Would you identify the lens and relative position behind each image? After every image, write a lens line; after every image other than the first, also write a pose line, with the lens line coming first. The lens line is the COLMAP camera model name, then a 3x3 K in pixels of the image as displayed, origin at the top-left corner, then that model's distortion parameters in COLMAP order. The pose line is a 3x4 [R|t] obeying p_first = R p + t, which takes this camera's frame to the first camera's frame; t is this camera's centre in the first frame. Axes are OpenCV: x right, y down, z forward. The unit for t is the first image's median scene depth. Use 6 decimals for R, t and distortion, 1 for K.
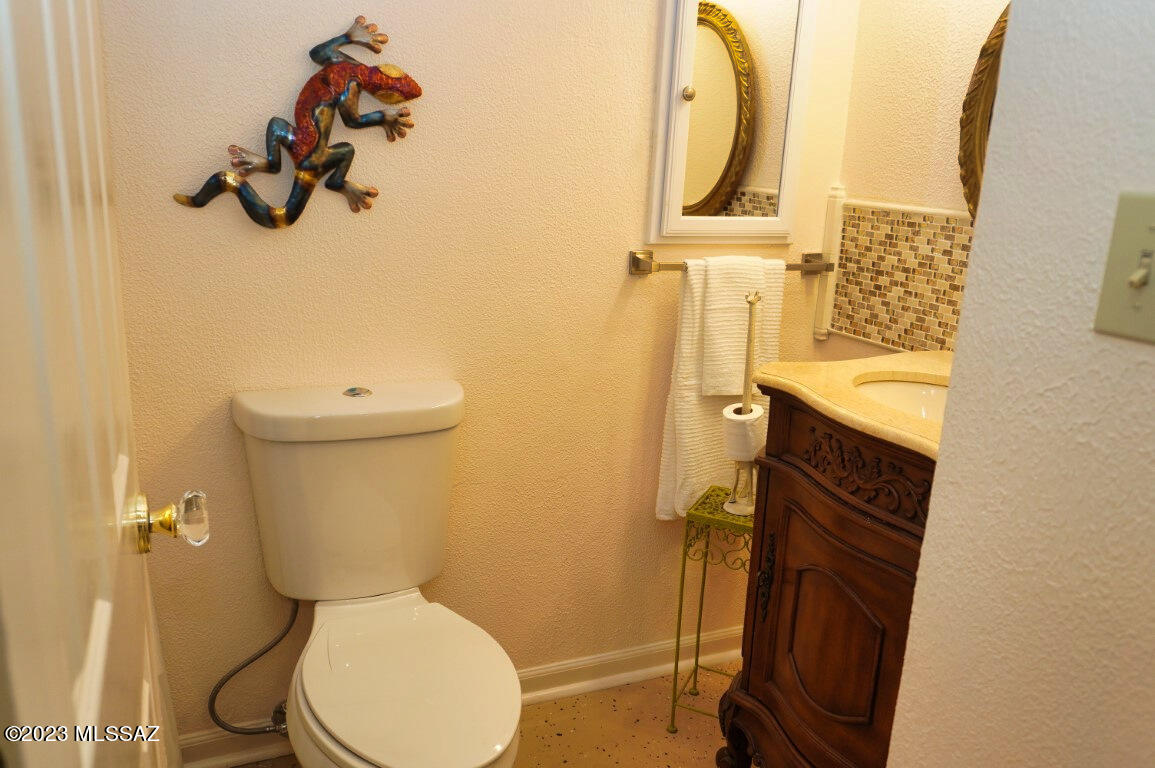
lens RADIAL K [[930.1, 0, 577.5], [0, 930.1, 384.0], [0, 0, 1]] dist [-0.013623, 0.008699]
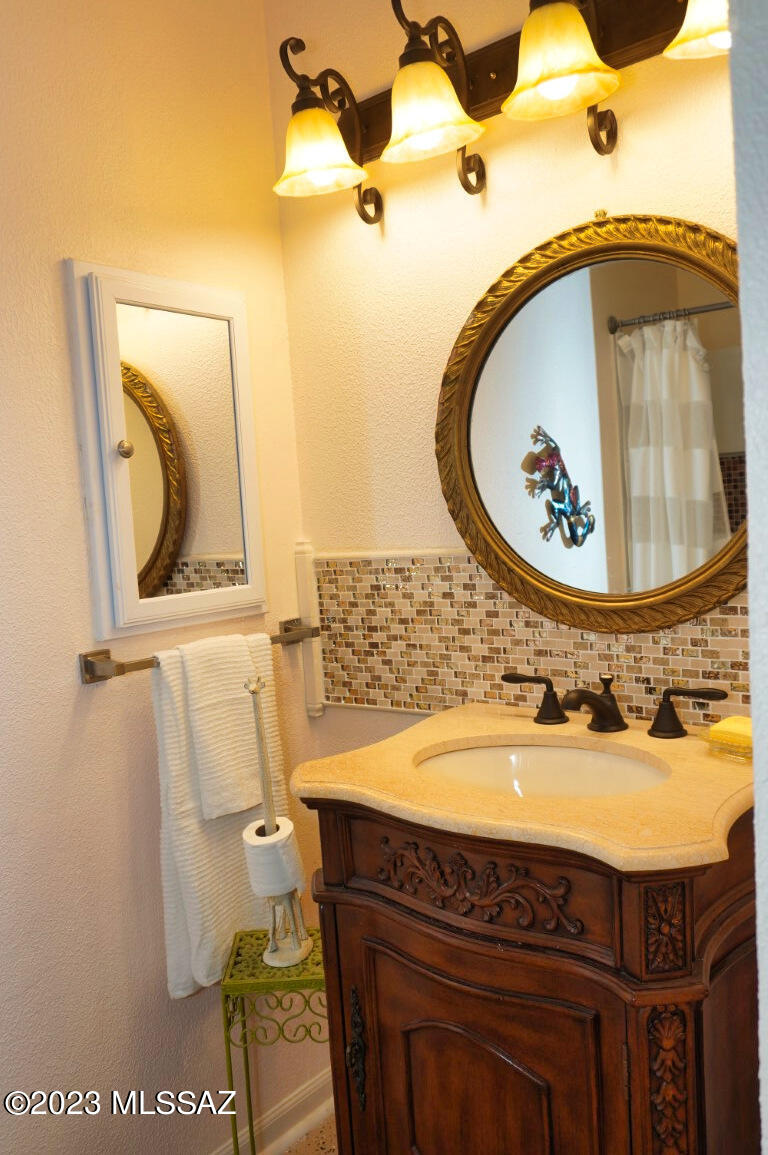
lens RADIAL K [[930.1, 0, 384.0], [0, 930.1, 577.5], [0, 0, 1]] dist [-0.013623, 0.008699]
pose [[0.887071, -0.136373, 0.441031, -0.048213], [0.216394, 0.966743, -0.136317, -0.046202], [-0.407773, 0.216359, 0.887079, 0.212115]]
